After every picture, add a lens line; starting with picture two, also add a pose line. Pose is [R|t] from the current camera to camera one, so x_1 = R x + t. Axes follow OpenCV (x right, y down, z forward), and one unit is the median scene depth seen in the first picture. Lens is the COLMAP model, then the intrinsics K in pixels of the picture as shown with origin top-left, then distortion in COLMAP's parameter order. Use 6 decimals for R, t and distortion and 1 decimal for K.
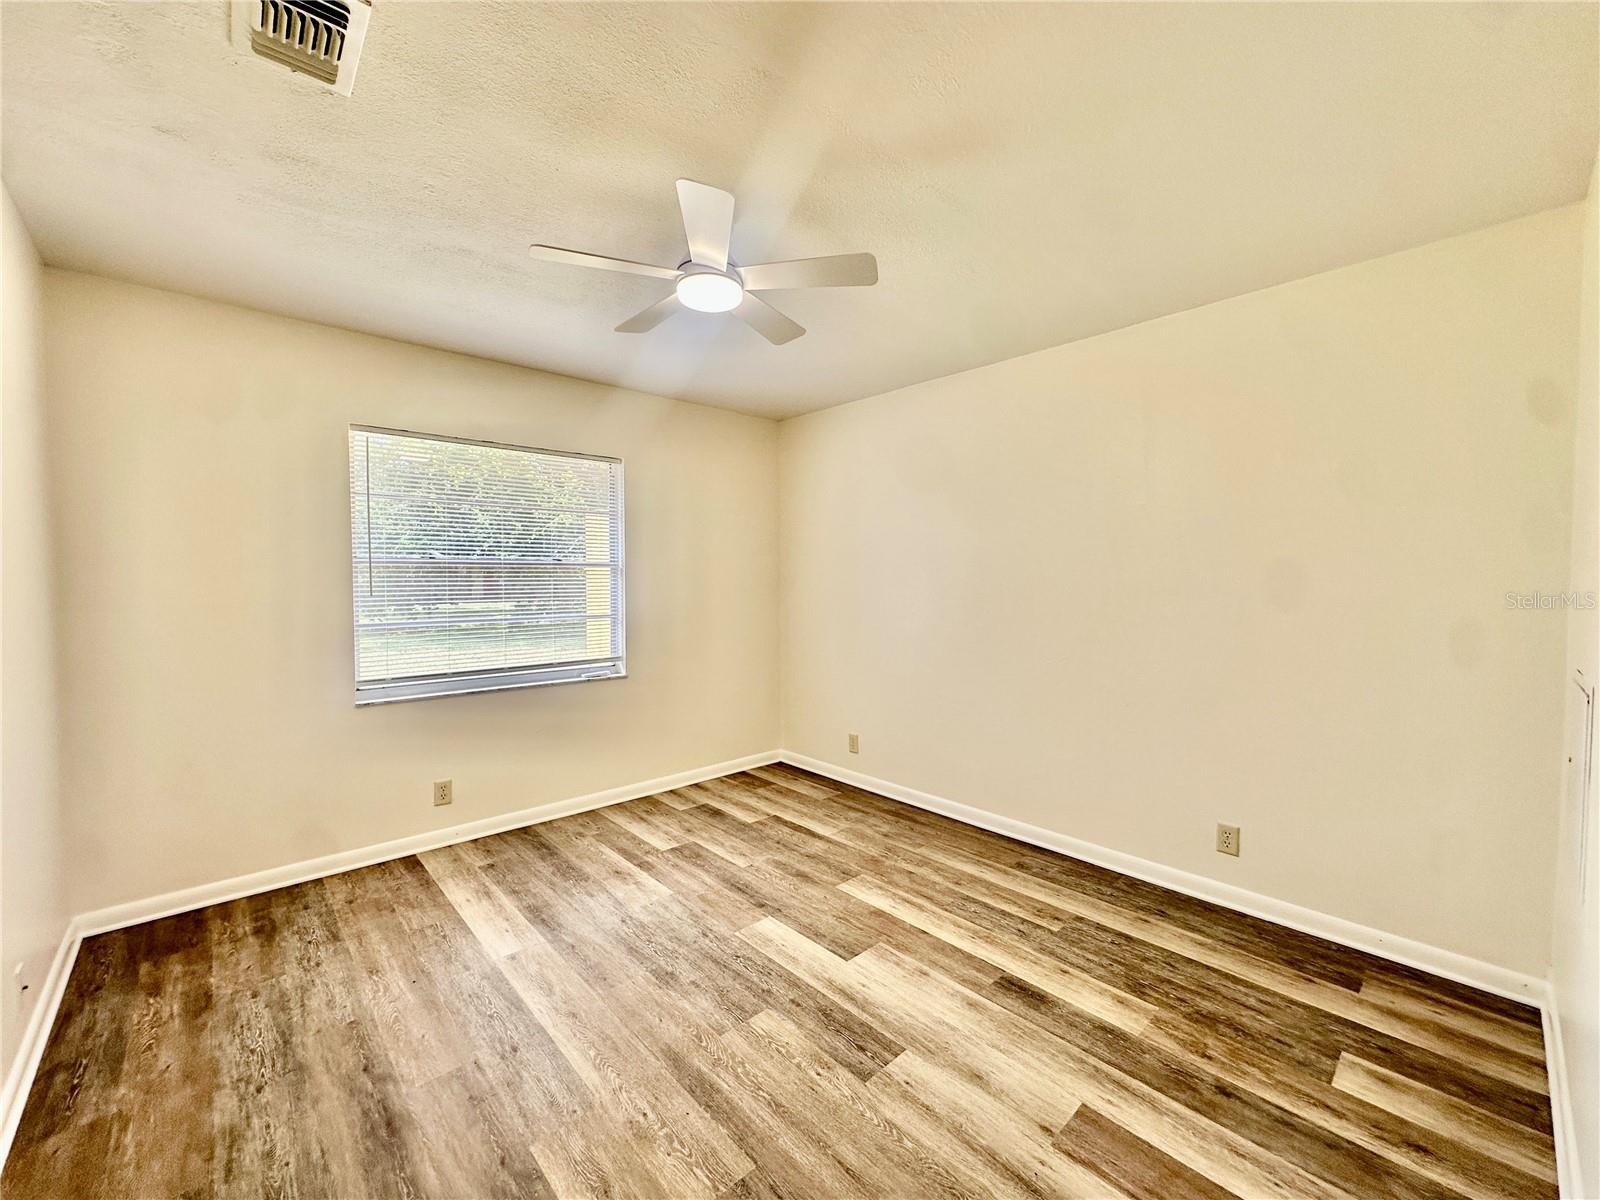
lens RADIAL K [[638.5, 0, 800.7], [0, 638.5, 596.9], [0, 0, 1]] dist [-0.005334, 0.002132]
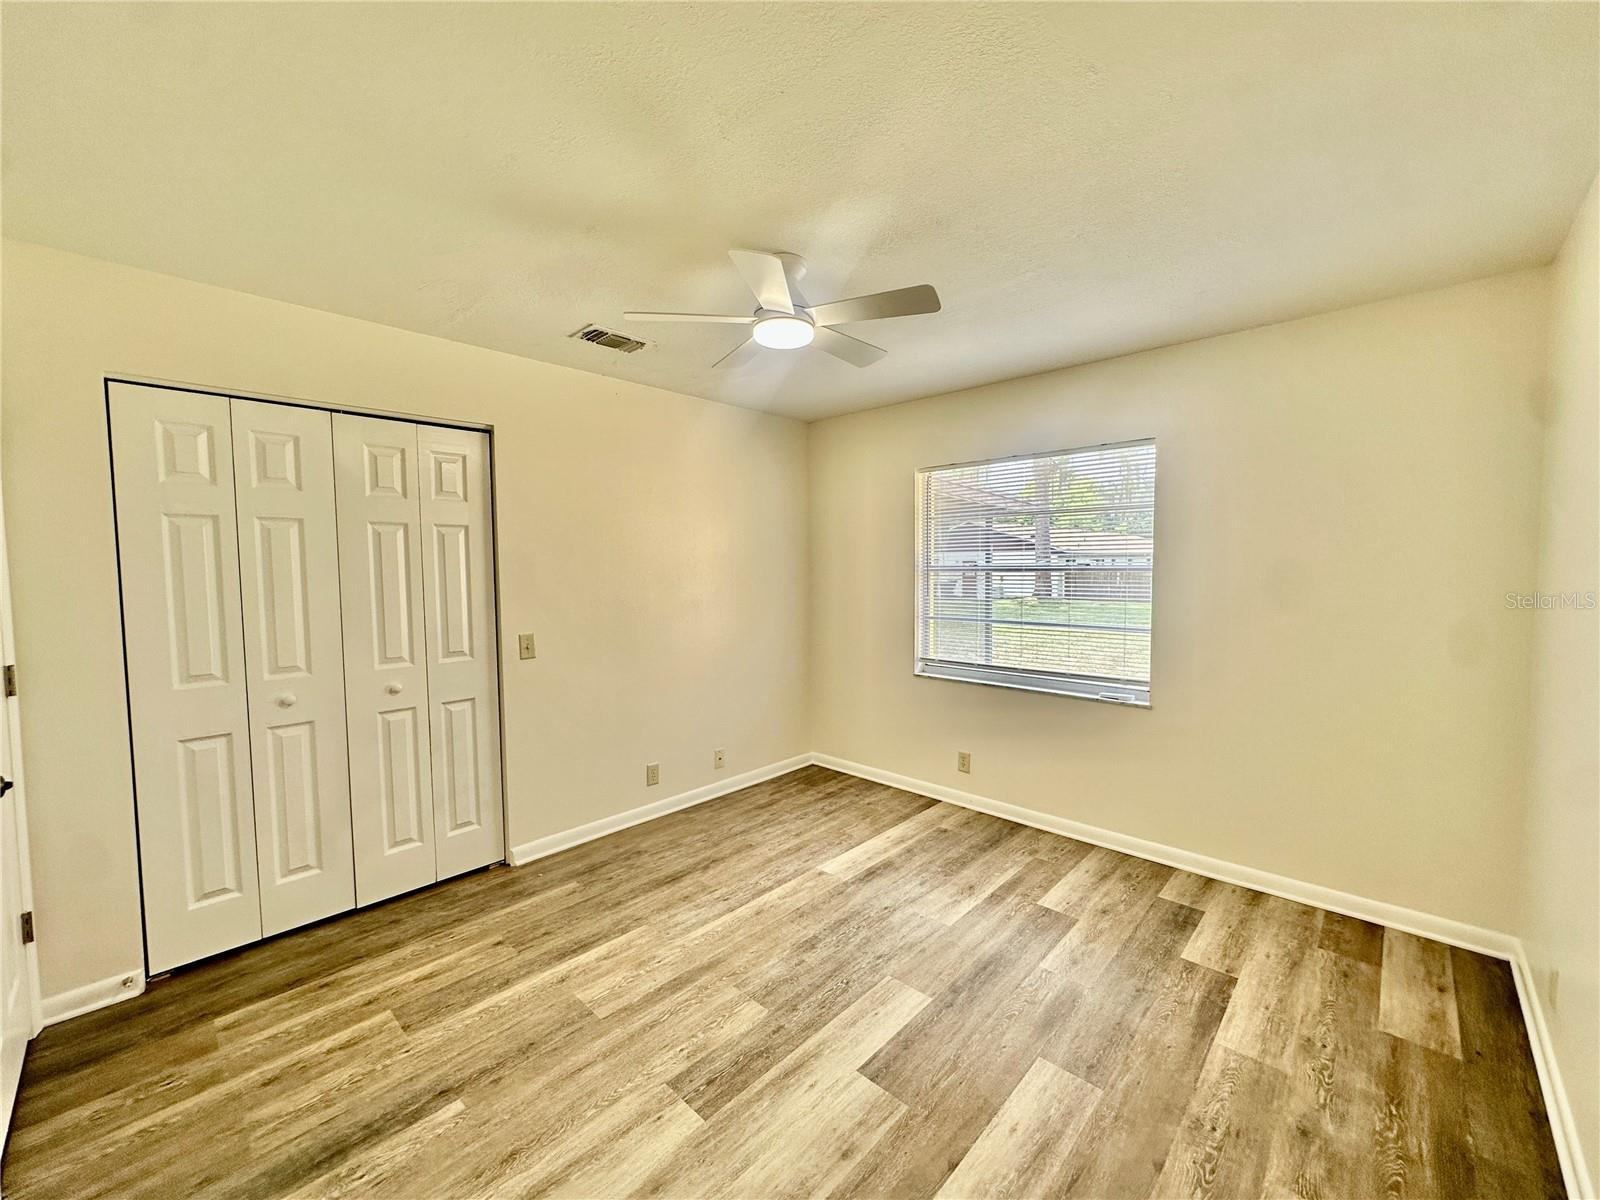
lens RADIAL K [[638.5, 0, 797.2], [0, 638.5, 599.8], [0, 0, 1]] dist [-0.005334, 0.002132]
pose [[0.070289, 0.052995, -0.996118, 0.689788], [-0.024744, 0.998373, 0.051369, -0.058650], [0.997220, 0.021037, 0.071486, 0.690736]]
